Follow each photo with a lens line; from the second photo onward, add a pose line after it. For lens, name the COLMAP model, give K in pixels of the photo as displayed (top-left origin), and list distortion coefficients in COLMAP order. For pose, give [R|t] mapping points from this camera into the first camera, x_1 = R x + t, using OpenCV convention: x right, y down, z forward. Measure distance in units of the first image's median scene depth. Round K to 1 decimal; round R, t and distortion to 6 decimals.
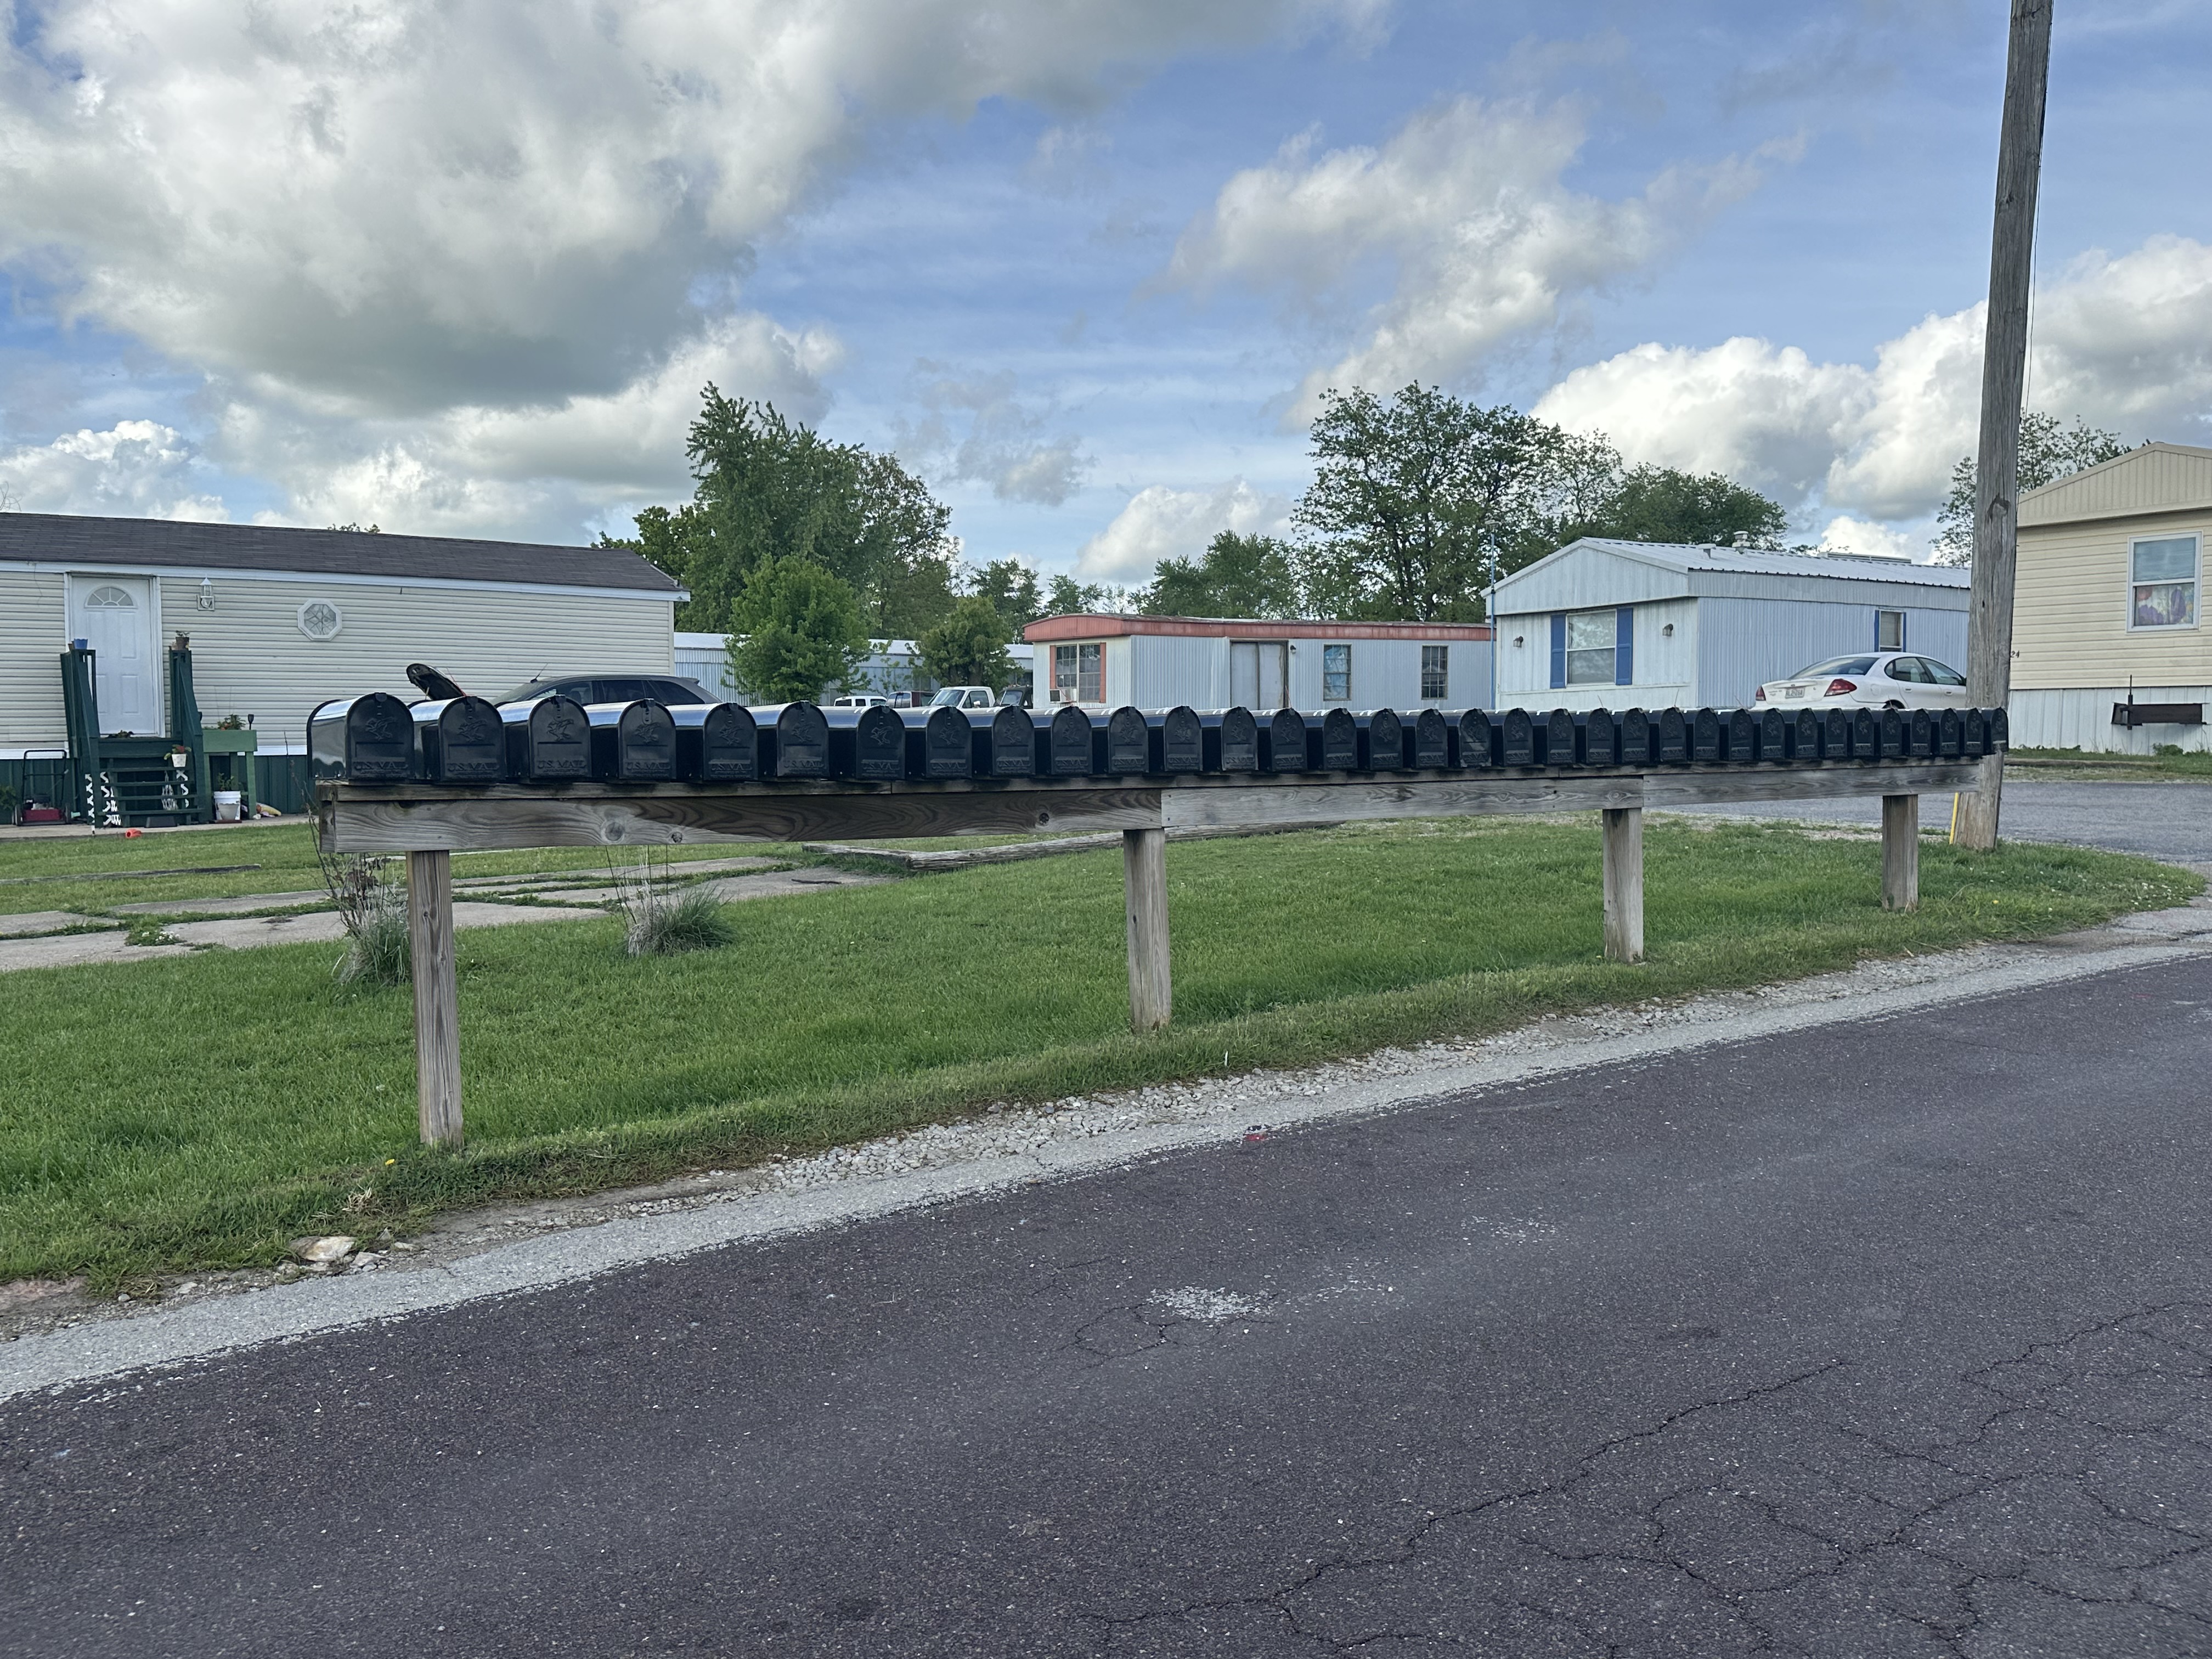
lens RADIAL K [[1980.8, 0, 1106.0], [0, 1980.8, 829.5], [0, 0, 1]] dist [0.156536, -0.319457]
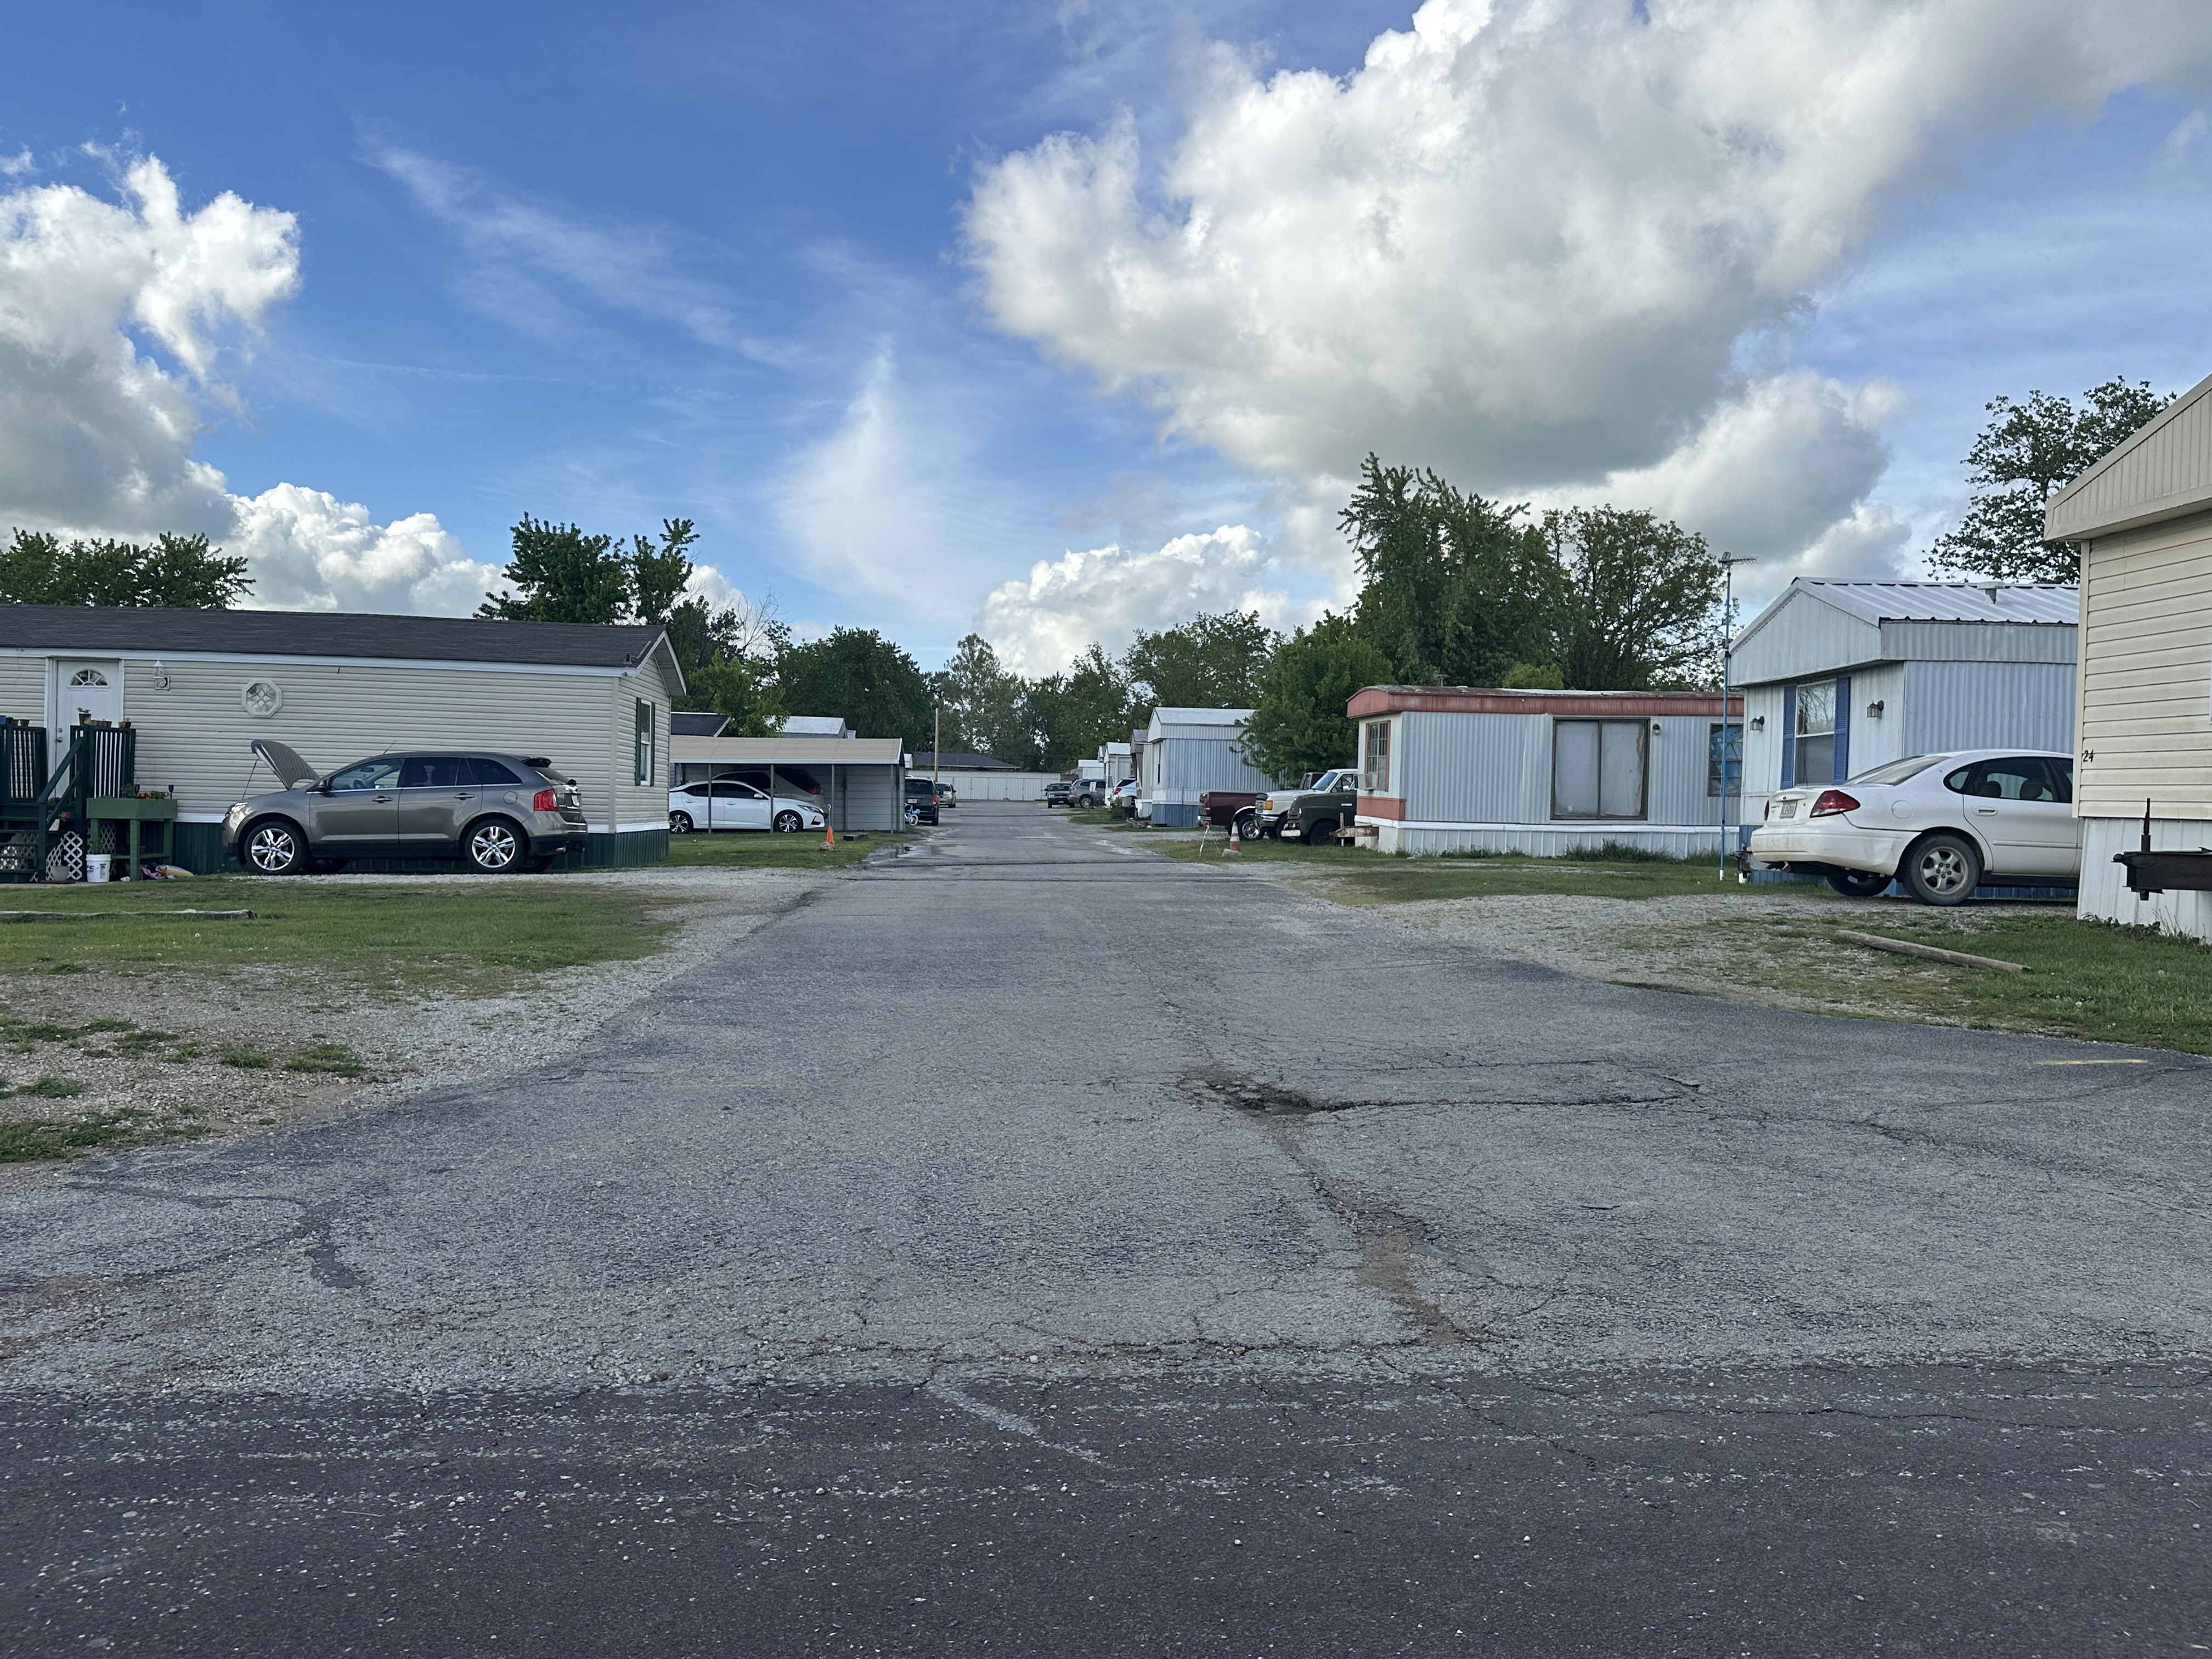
lens RADIAL K [[1980.8, 0, 1106.0], [0, 1980.8, 829.5], [0, 0, 1]] dist [0.156536, -0.319457]
pose [[0.831232, 0.033542, -0.554912, 0.087279], [-0.055033, 0.998240, -0.022098, -0.005250], [0.553194, 0.048907, 0.831615, 0.053711]]
